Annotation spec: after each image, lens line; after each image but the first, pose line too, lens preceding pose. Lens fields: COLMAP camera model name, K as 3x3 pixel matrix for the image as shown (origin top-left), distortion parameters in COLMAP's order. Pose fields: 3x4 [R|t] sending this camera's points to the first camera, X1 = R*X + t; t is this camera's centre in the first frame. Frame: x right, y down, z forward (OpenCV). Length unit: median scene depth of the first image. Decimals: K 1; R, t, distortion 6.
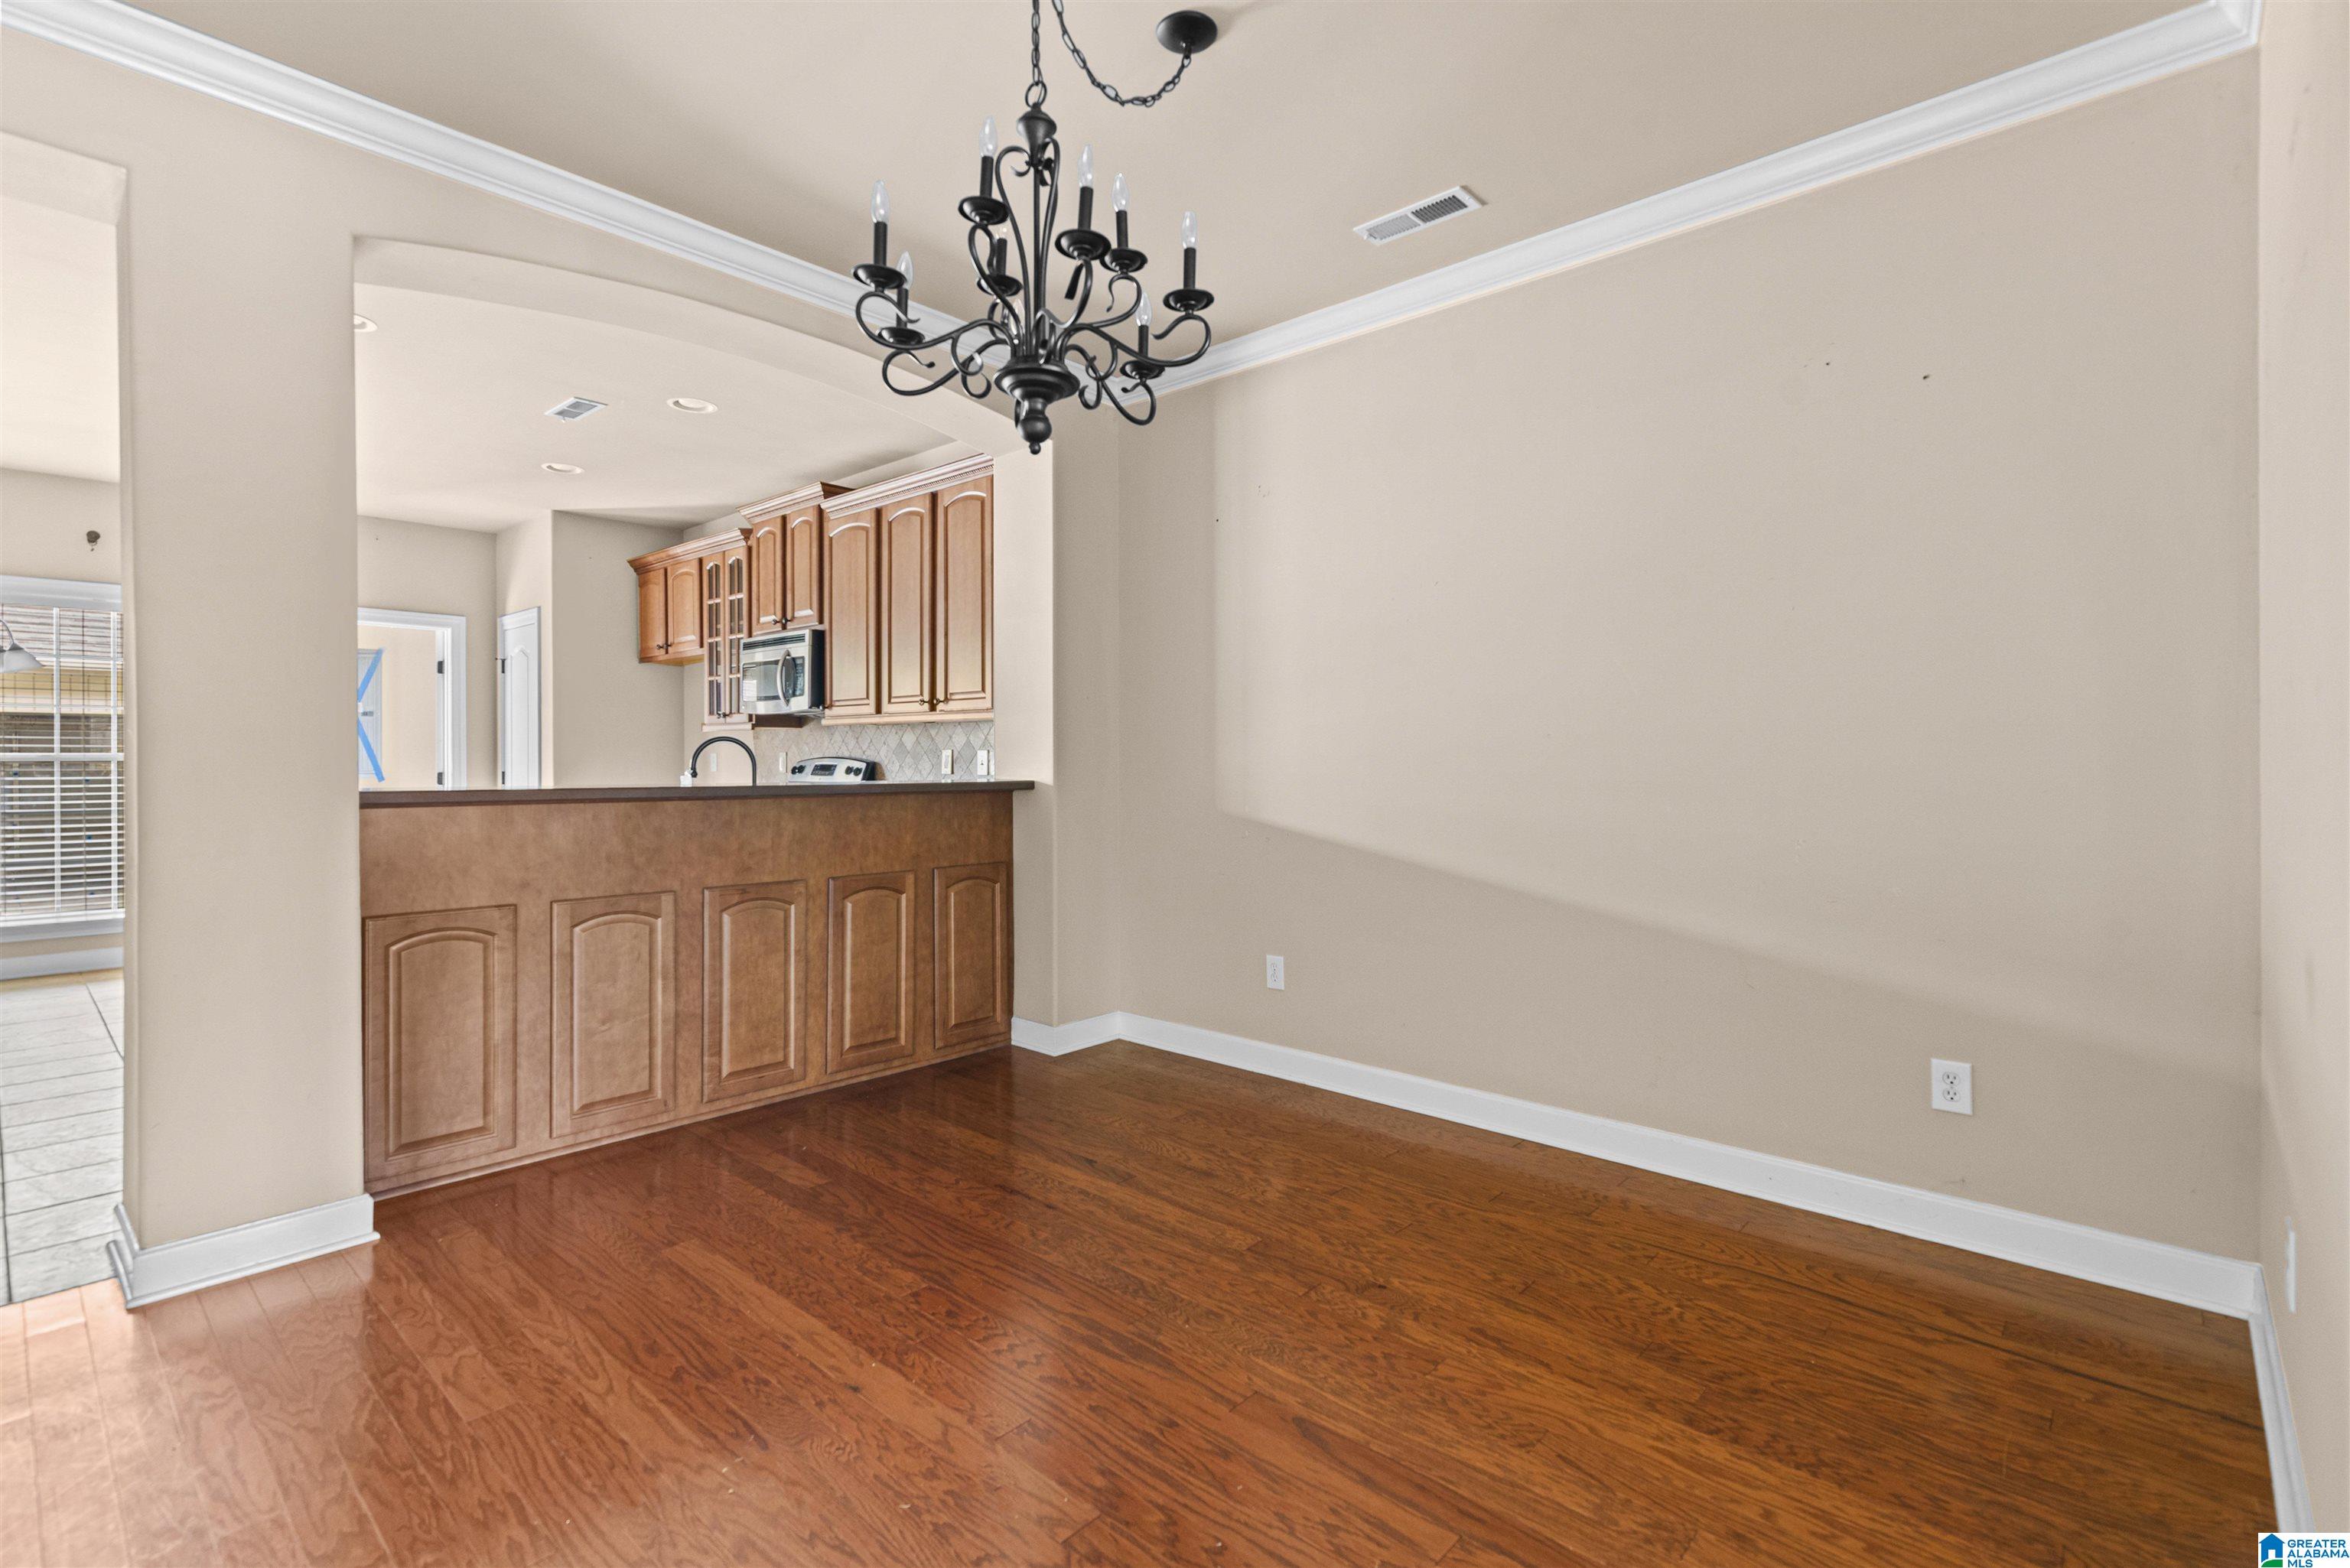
lens RADIAL K [[1074.5, 0, 1180.1], [0, 1074.5, 761.1], [0, 0, 1]] dist [0.003347, 0.000657]
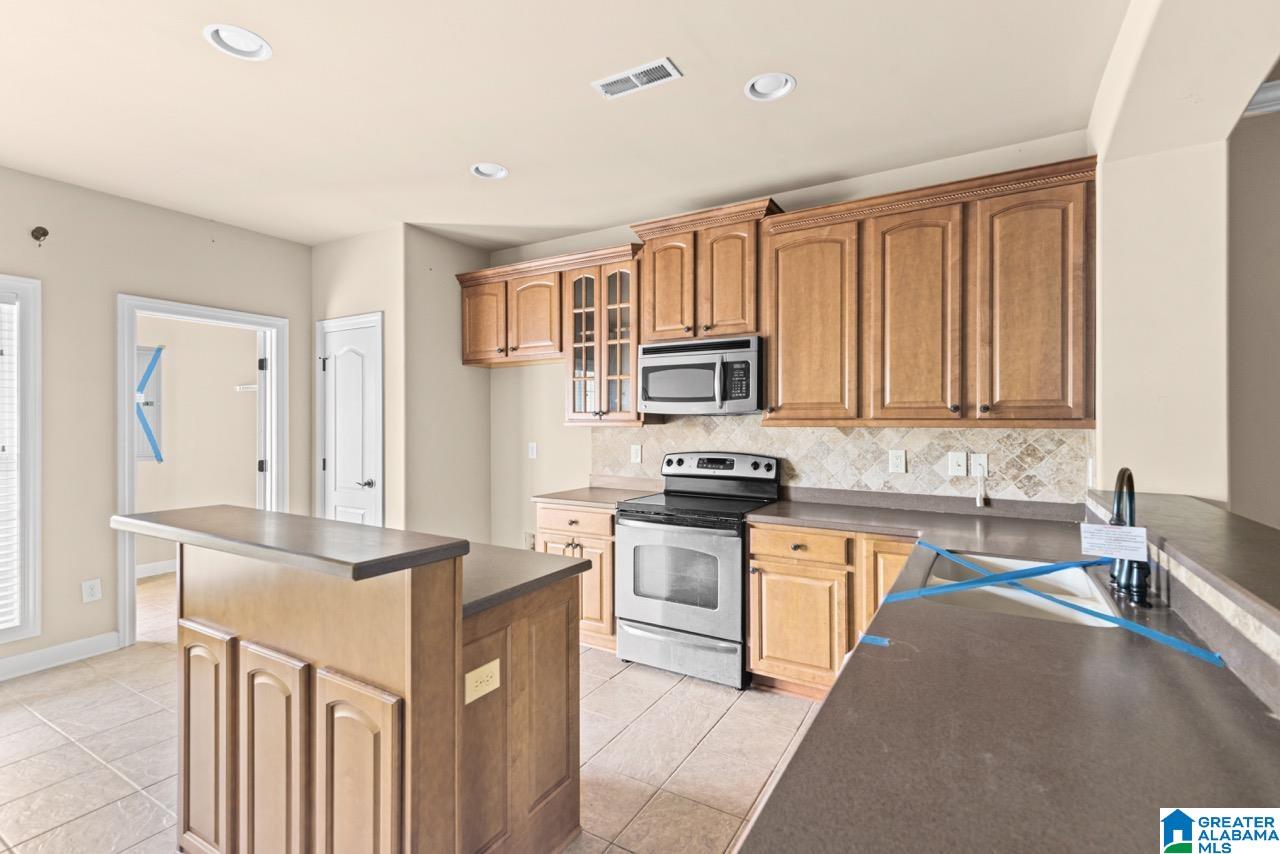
lens RADIAL K [[585.3, 0, 645.2], [0, 585.3, 419.8], [0, 0, 1]] dist [0.003347, 0.000657]
pose [[0.978045, 0.004889, 0.208337, -0.504617], [-0.001832, 0.999888, -0.014859, -0.027150], [-0.208387, 0.014151, 0.977944, 0.402775]]
